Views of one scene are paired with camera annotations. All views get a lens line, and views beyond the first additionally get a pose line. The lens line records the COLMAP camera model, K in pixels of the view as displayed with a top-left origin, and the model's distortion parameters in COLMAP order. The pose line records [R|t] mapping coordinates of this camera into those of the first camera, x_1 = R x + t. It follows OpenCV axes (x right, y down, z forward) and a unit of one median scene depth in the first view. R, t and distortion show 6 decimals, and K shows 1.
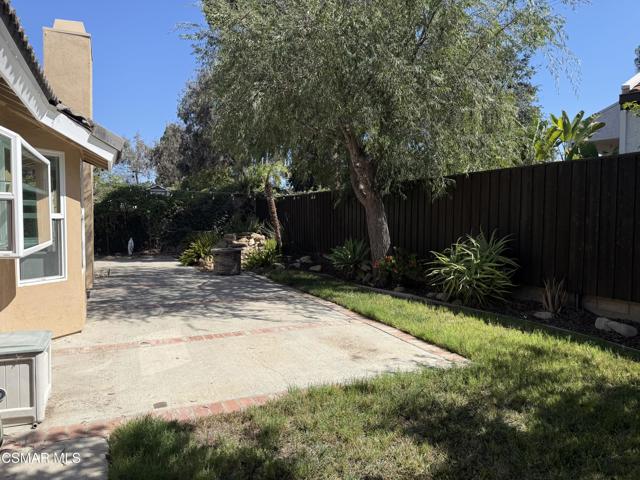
lens RADIAL K [[449.9, 0, 319.6], [0, 449.9, 241.5], [0, 0, 1]] dist [0.101570, -0.148427]
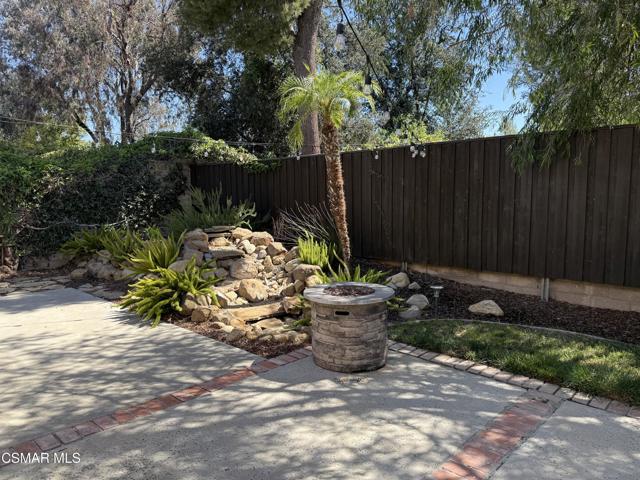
lens RADIAL K [[449.9, 0, 319.6], [0, 449.9, 241.5], [0, 0, 1]] dist [0.101570, -0.148427]
pose [[0.932769, -0.054066, 0.356396, -0.534929], [0.034375, 0.997524, 0.061359, -0.067046], [-0.358831, -0.044983, 0.932318, 1.033030]]
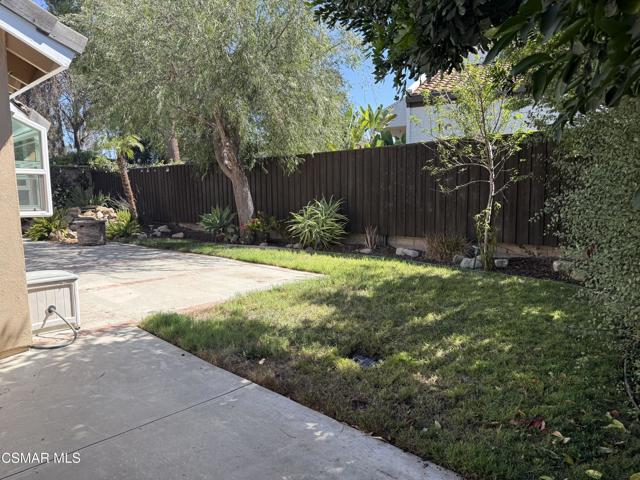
lens RADIAL K [[449.9, 0, 319.6], [0, 449.9, 241.5], [0, 0, 1]] dist [0.101570, -0.148427]
pose [[0.924433, -0.059887, 0.376612, -0.178887], [0.037348, 0.997062, 0.066873, 0.021407], [-0.379510, -0.047754, 0.923954, -0.267480]]
